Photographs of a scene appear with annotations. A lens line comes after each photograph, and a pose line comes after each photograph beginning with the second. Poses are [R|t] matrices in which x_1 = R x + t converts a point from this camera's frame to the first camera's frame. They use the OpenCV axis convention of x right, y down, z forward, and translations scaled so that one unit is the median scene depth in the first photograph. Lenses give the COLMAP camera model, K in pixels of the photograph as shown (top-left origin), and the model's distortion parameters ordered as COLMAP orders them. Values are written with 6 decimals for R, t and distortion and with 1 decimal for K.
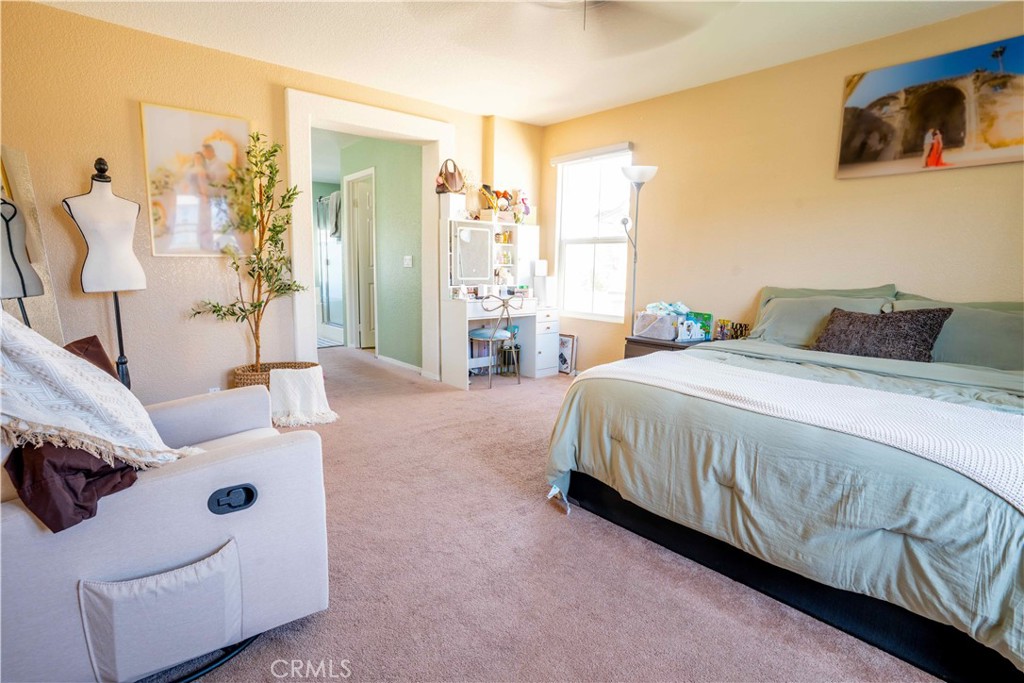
lens RADIAL K [[509.6, 0, 504.6], [0, 509.6, 348.8], [0, 0, 1]] dist [-0.046424, 0.019521]
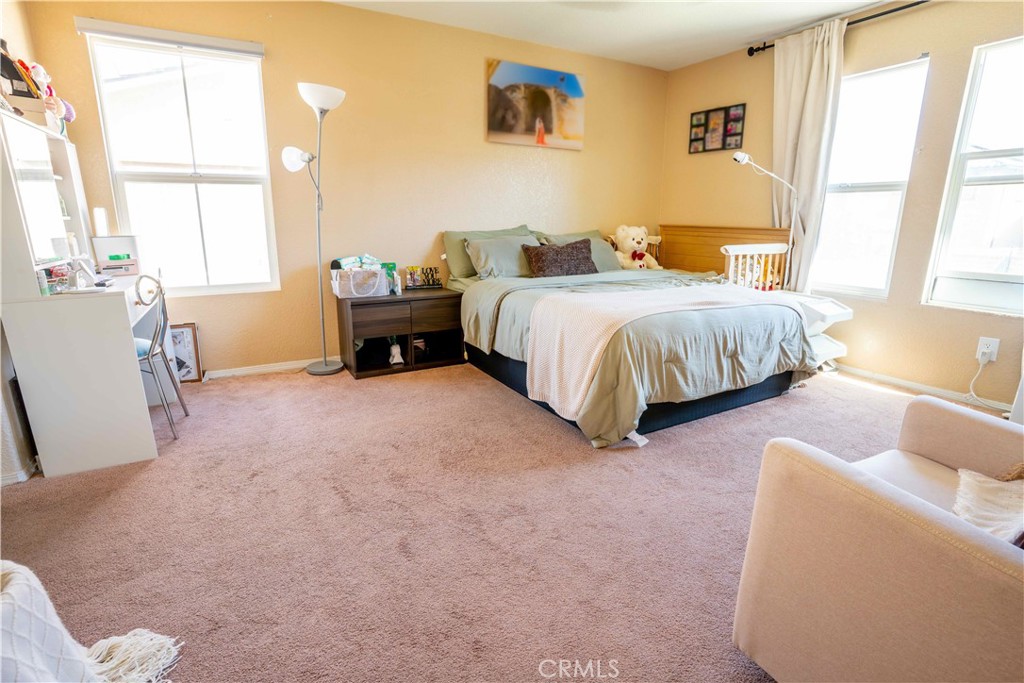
lens RADIAL K [[509.6, 0, 508.8], [0, 509.6, 345.8], [0, 0, 1]] dist [-0.046424, 0.019521]
pose [[0.183132, -0.257277, 0.948826, -0.725051], [0.156609, 0.960458, 0.230204, -0.145084], [-0.970534, 0.106437, 0.216183, 0.798646]]
